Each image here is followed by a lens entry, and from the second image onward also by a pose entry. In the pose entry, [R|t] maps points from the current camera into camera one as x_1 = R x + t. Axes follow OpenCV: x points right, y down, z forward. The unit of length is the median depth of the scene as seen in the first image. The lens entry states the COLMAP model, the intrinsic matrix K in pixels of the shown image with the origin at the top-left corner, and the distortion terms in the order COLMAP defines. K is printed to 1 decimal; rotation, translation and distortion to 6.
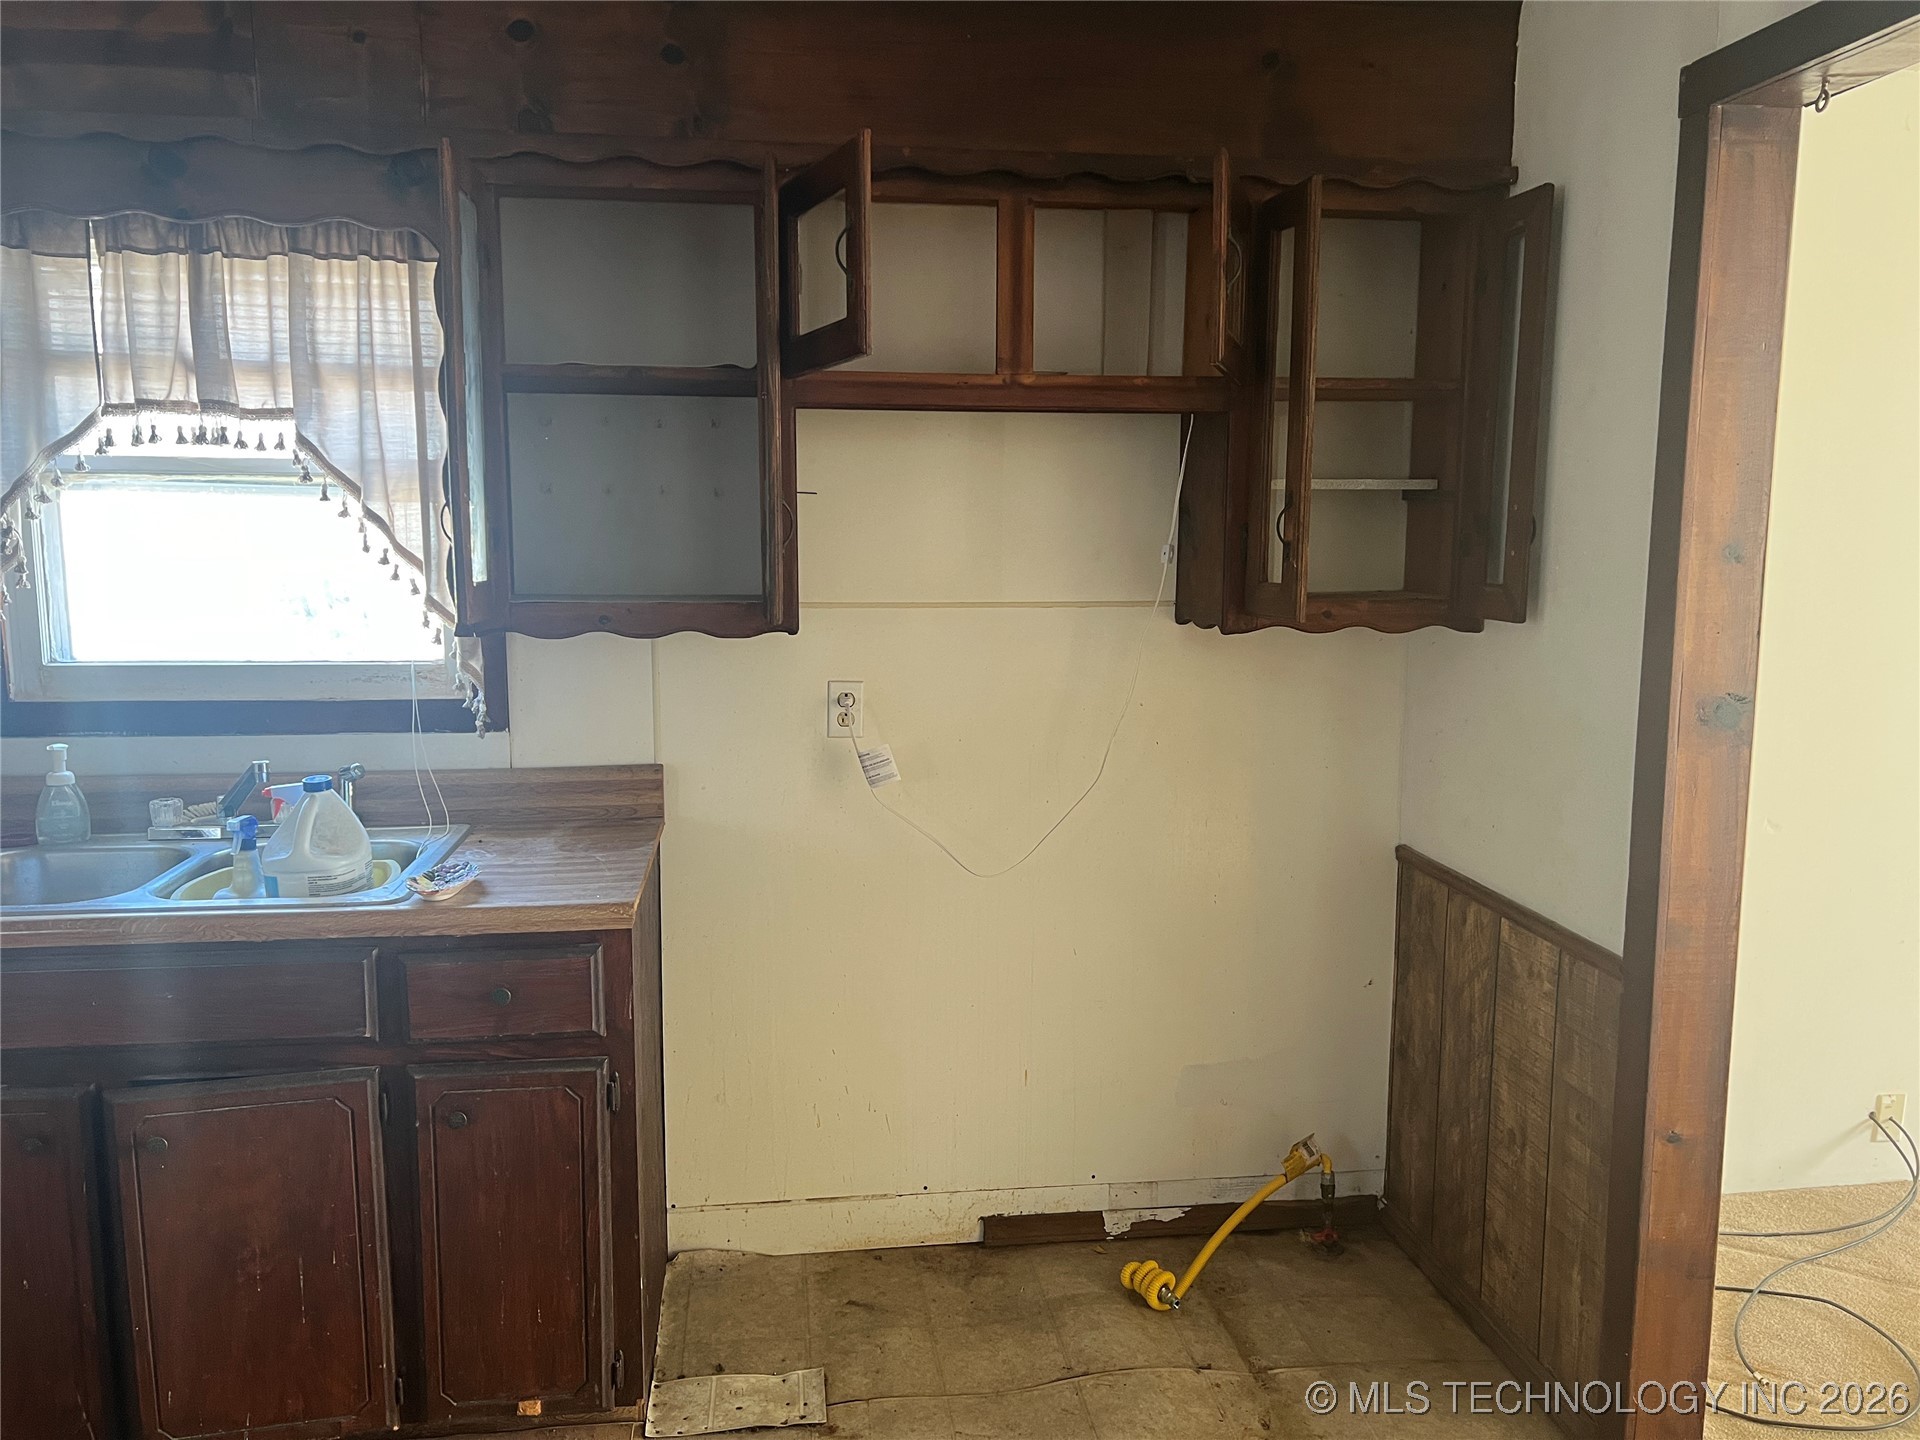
lens RADIAL K [[1438.2, 0, 955.3], [0, 1438.2, 716.6], [0, 0, 1]] dist [0.068486, -0.079163]
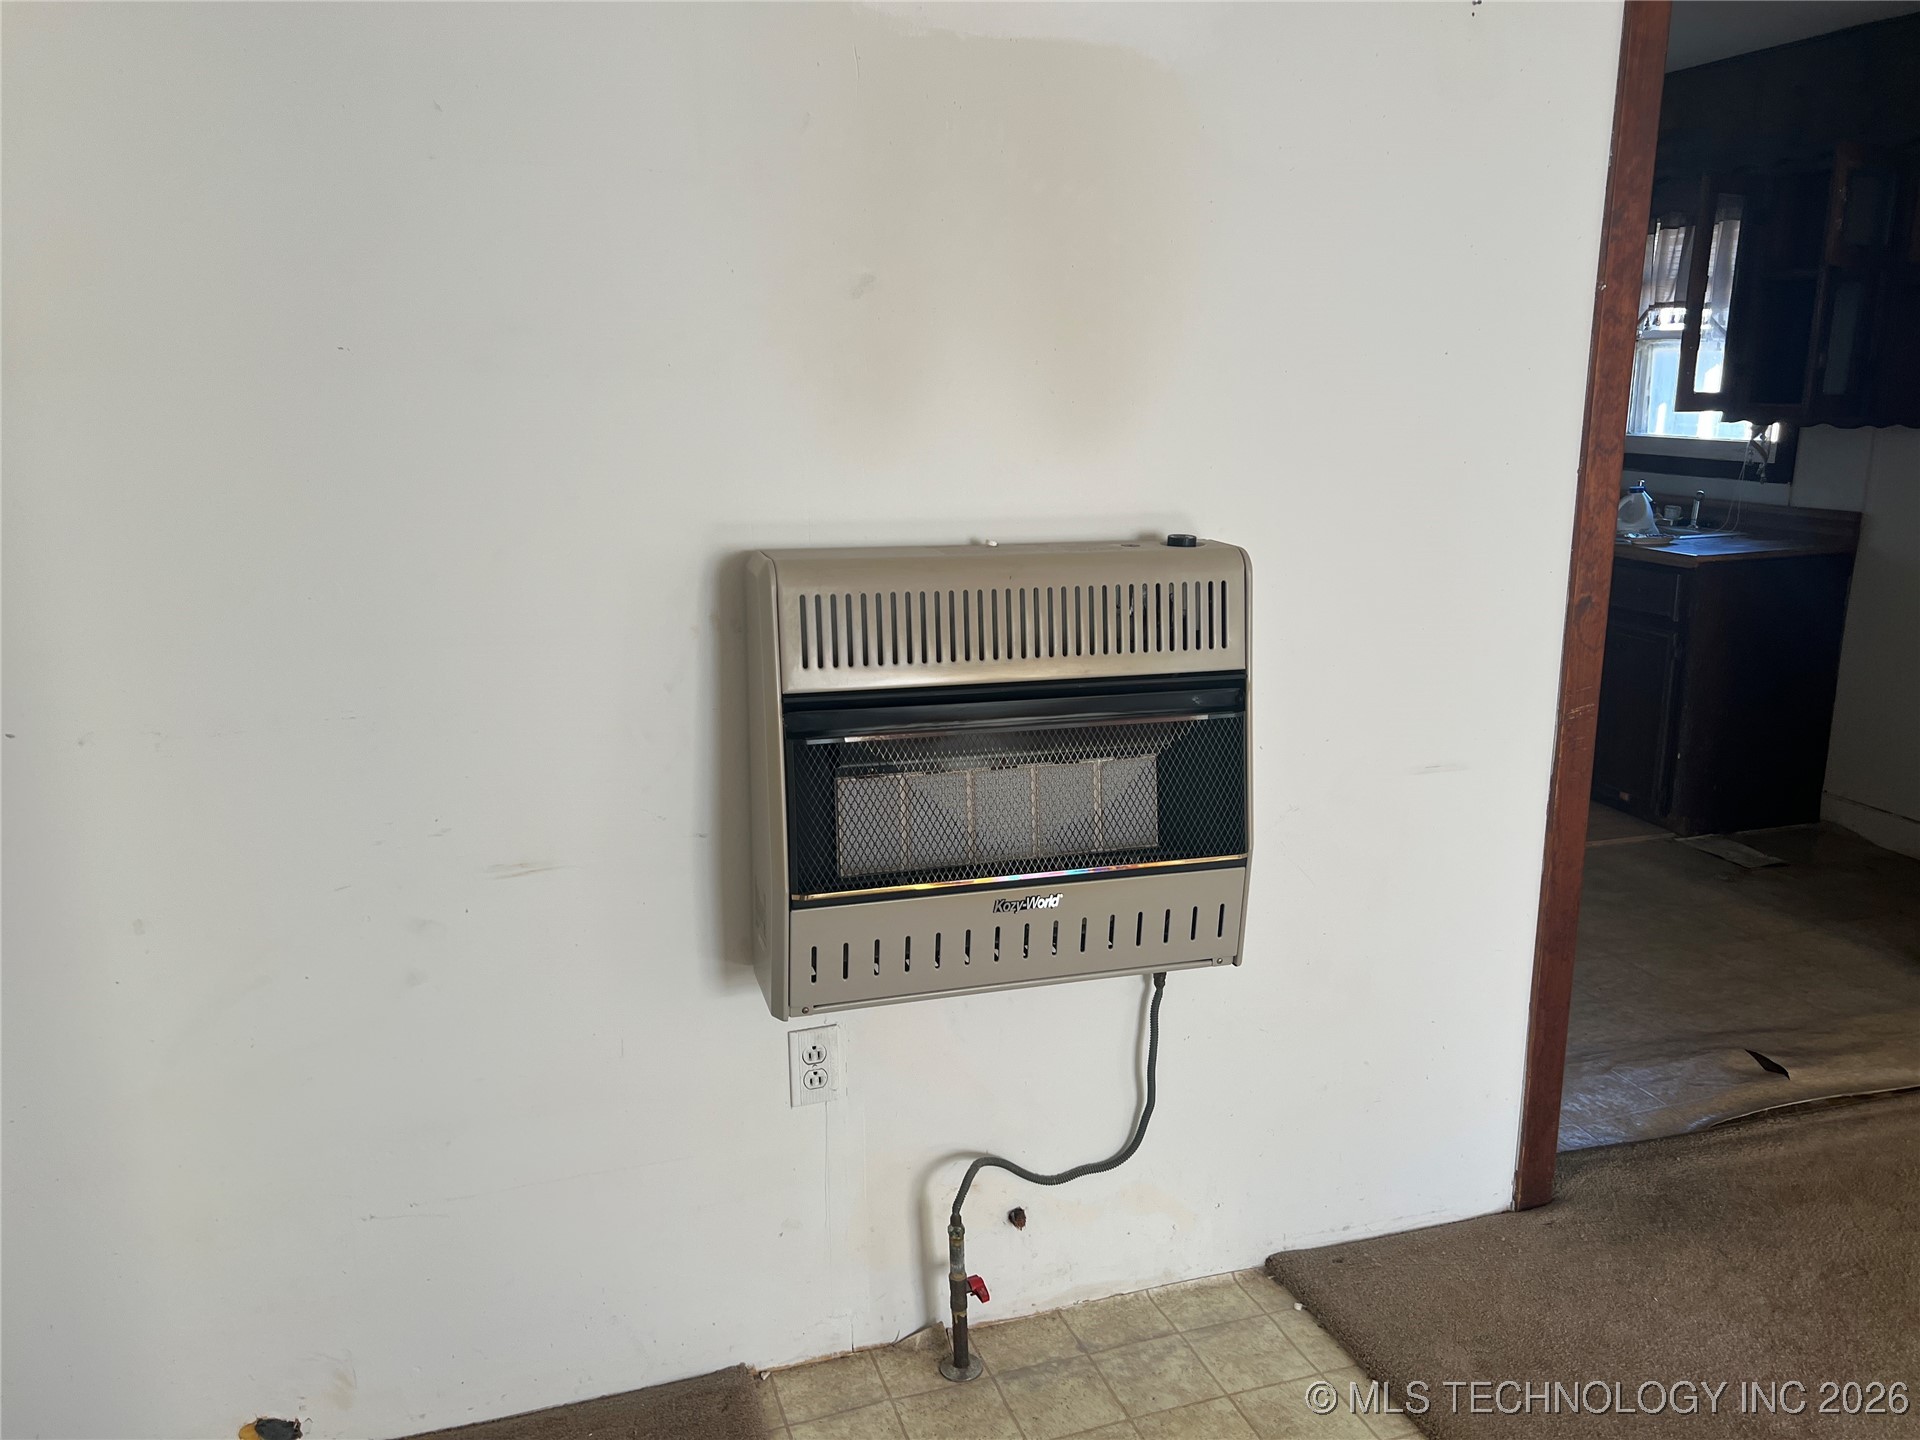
lens RADIAL K [[1438.2, 0, 957.6], [0, 1438.2, 722.8], [0, 0, 1]] dist [0.068486, -0.079163]
pose [[0.172205, 0.231089, -0.957571, 1.341897], [-0.129699, 0.968950, 0.210511, 0.052623], [0.976485, 0.087945, 0.196830, -0.310430]]
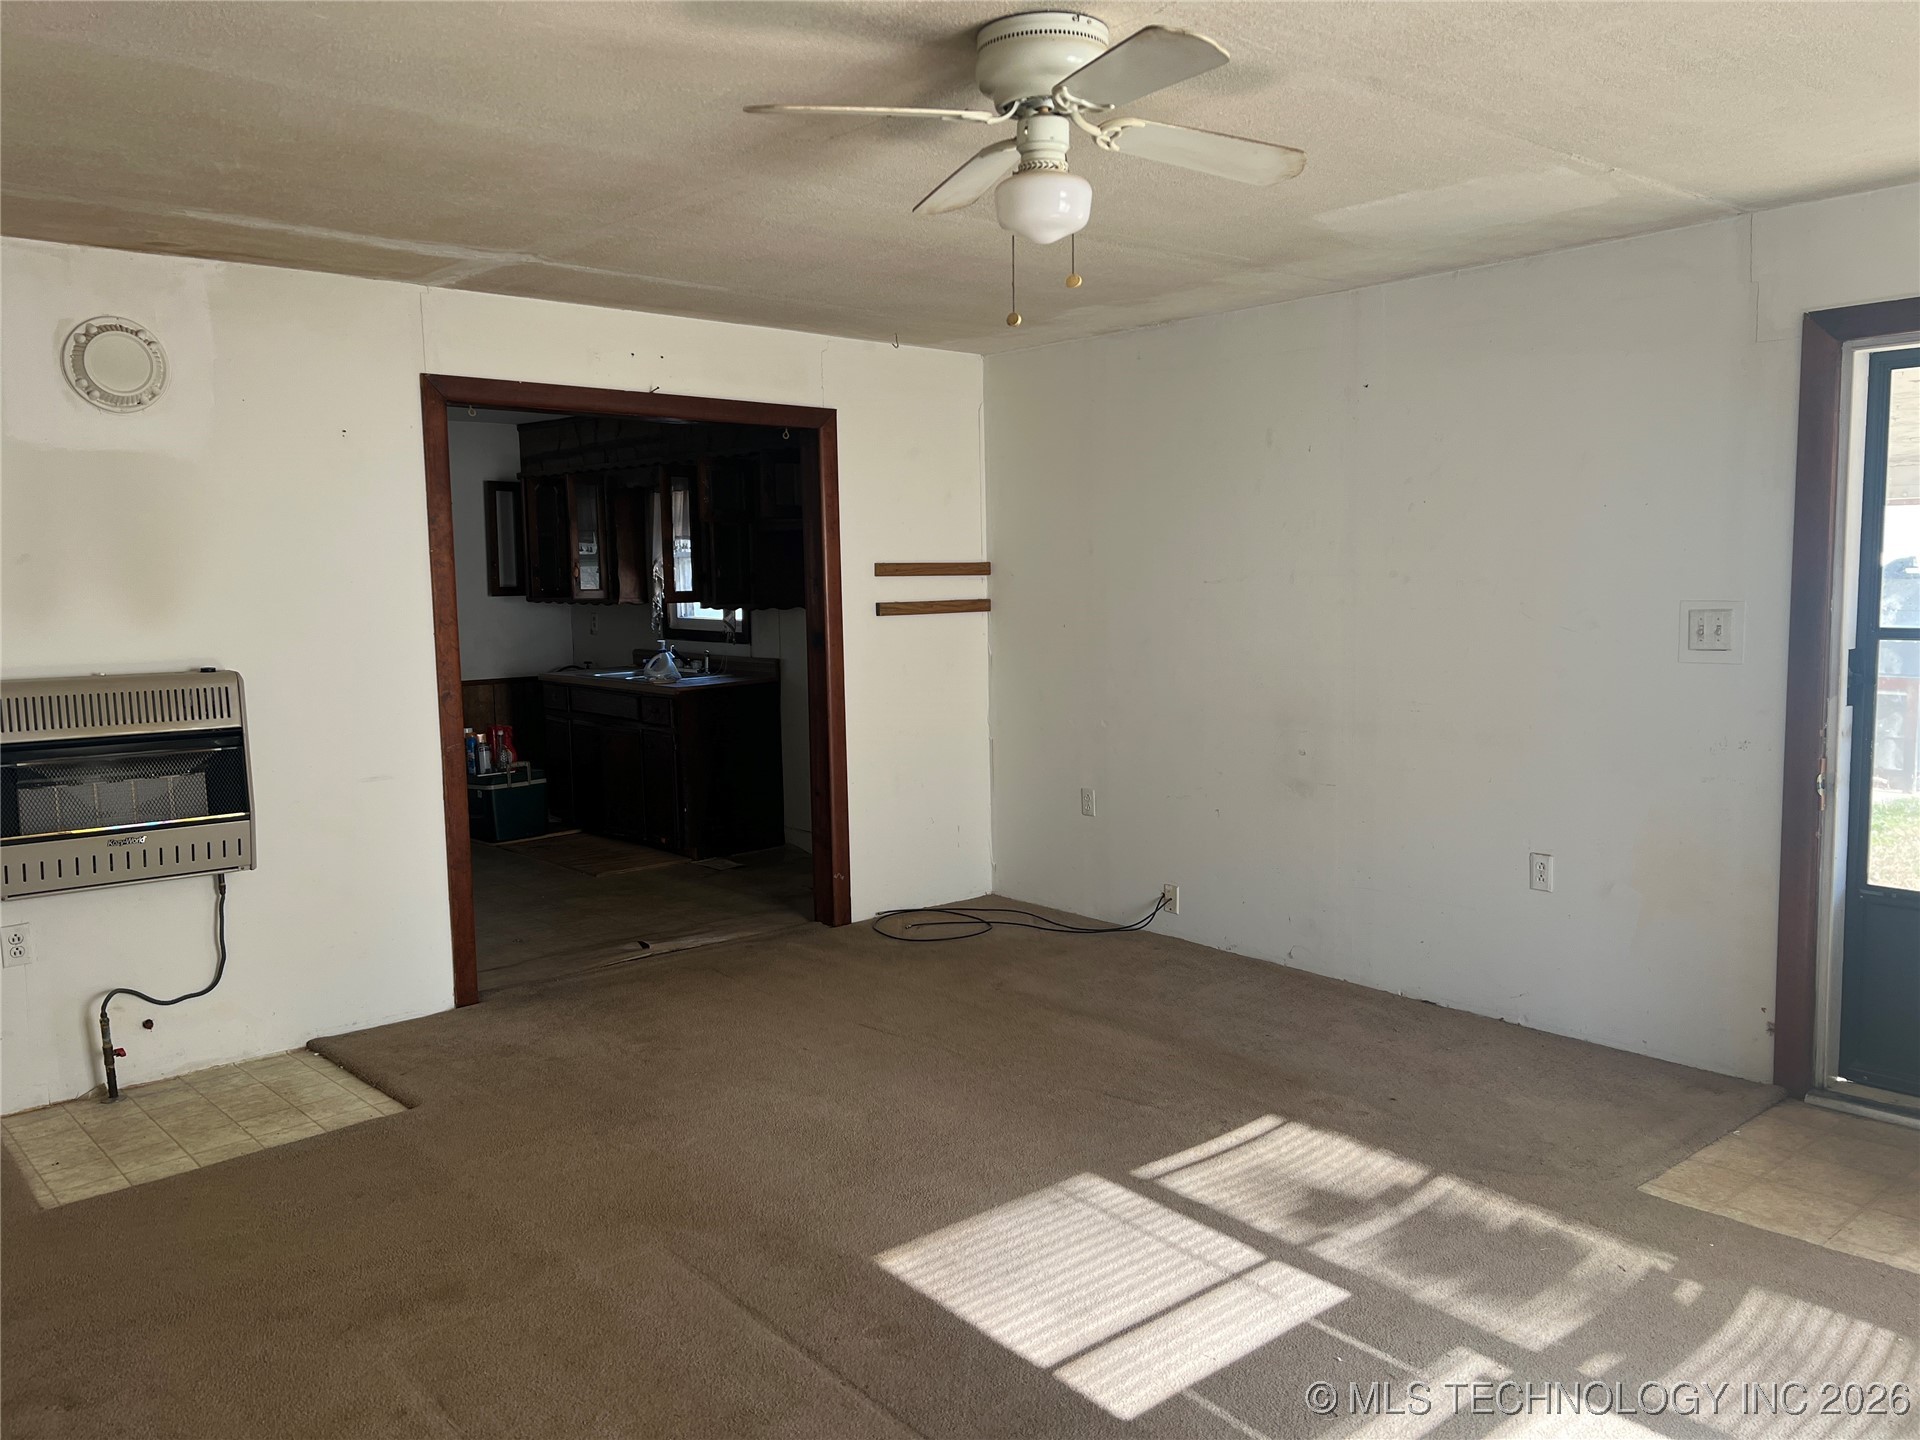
lens RADIAL K [[1438.2, 0, 939.1], [0, 1438.2, 709.6], [0, 0, 1]] dist [0.068486, -0.079163]
pose [[0.543187, 0.074502, -0.836300, 2.450539], [-0.092906, 0.995272, 0.028321, 0.025259], [0.834456, 0.062314, 0.547540, -0.261000]]
